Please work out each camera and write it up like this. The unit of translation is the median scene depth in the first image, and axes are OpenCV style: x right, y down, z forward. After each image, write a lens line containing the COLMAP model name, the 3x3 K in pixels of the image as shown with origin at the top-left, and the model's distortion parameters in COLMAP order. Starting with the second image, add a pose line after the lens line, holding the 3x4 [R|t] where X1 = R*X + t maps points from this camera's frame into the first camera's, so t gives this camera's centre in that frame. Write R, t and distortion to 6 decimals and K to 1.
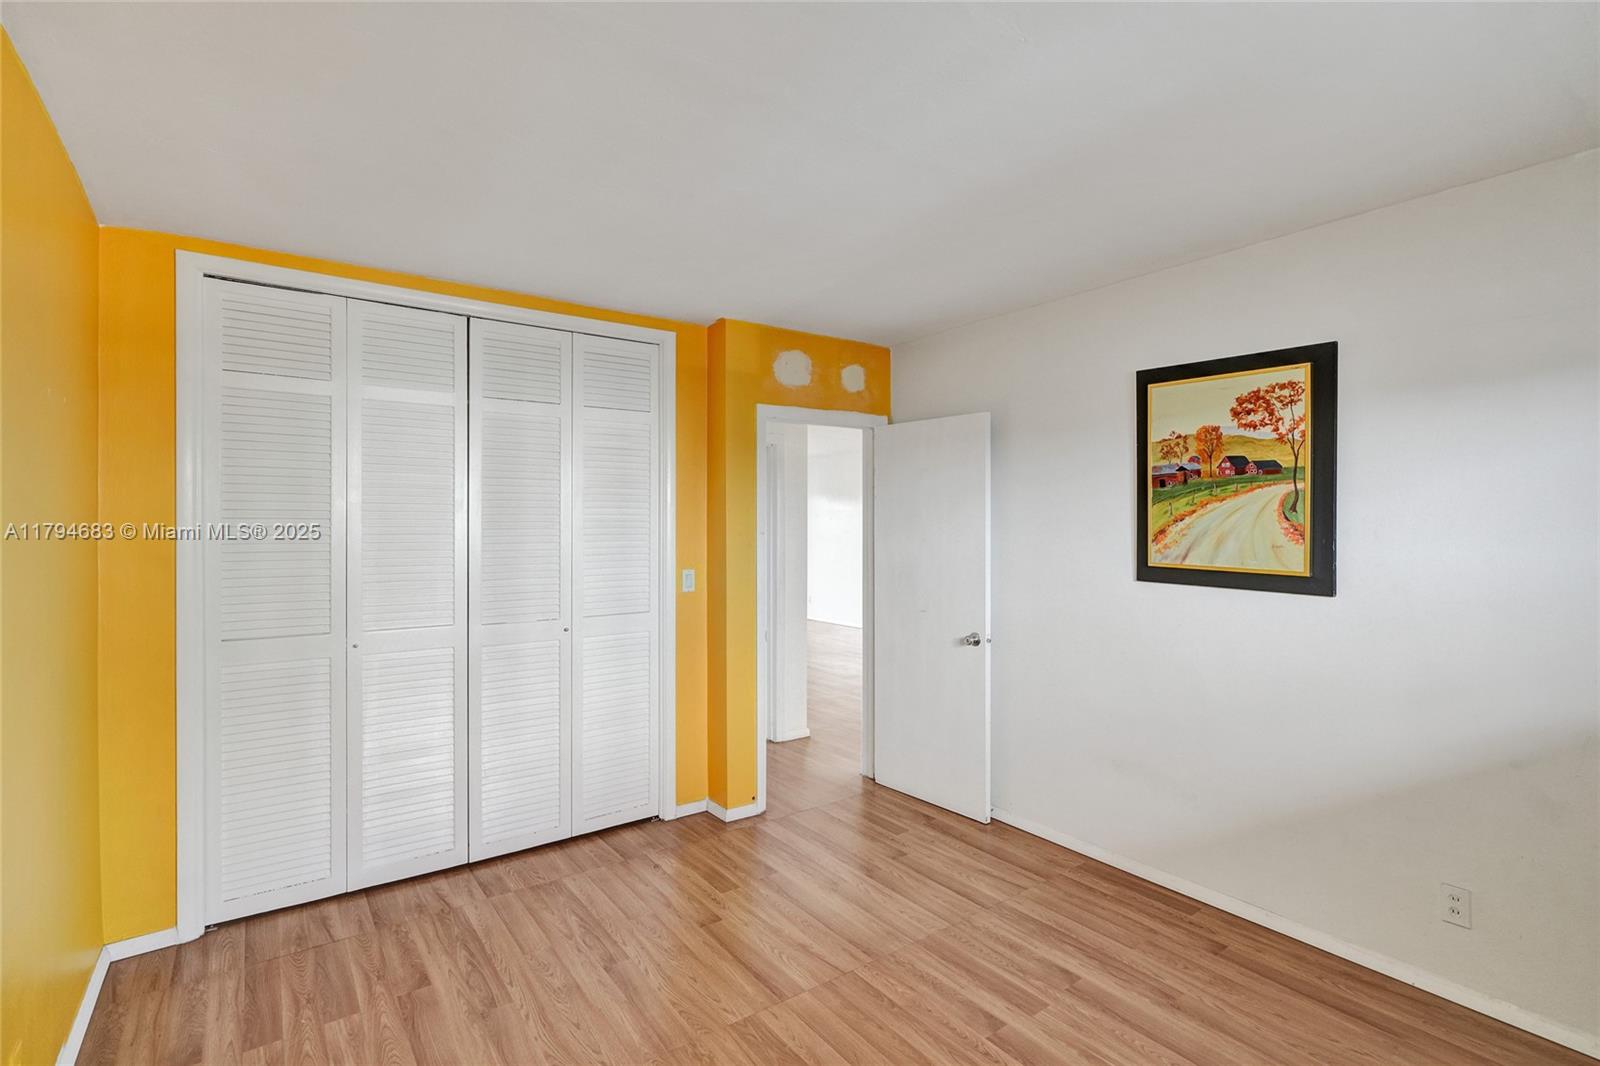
lens RADIAL K [[742.6, 0, 817.3], [0, 742.6, 525.9], [0, 0, 1]] dist [0.000415, 0.000330]
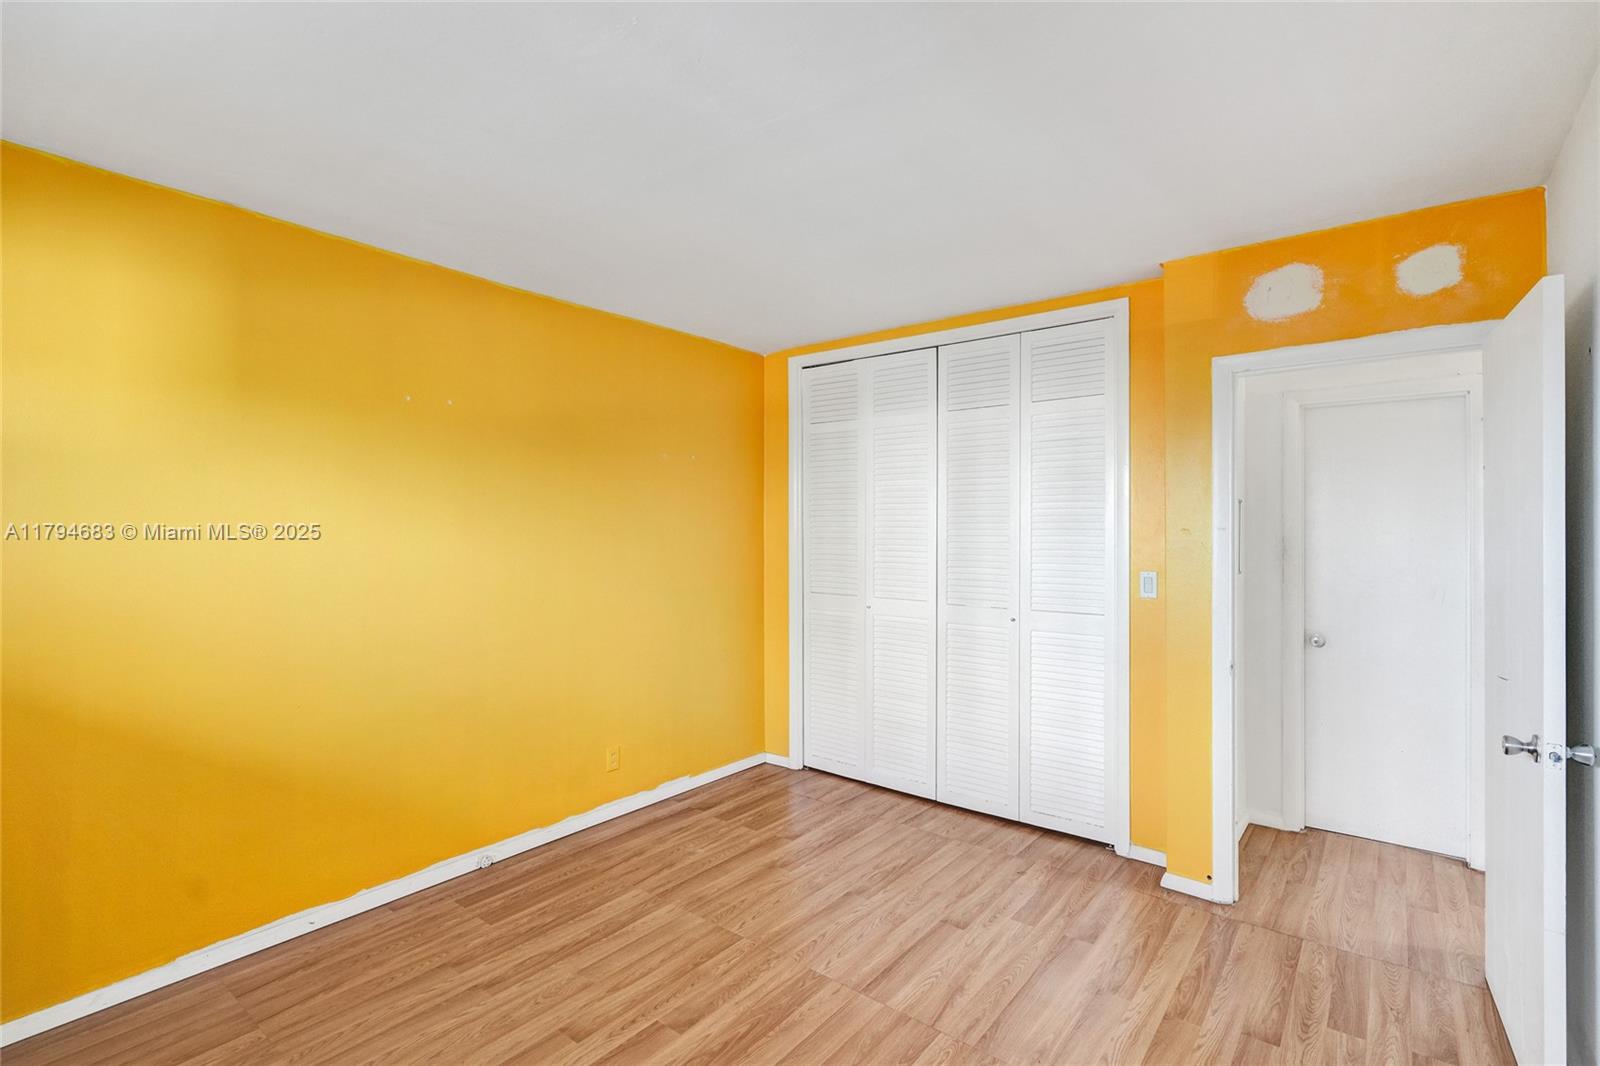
lens RADIAL K [[756.1, 0, 801.8], [0, 756.1, 523.2], [0, 0, 1]] dist [-0.001414, -0.009897]
pose [[0.253906, 0.002564, -0.967226, 0.607056], [0.002999, 0.999990, 0.003438, -0.000611], [0.967224, -0.003774, 0.253895, 0.439308]]
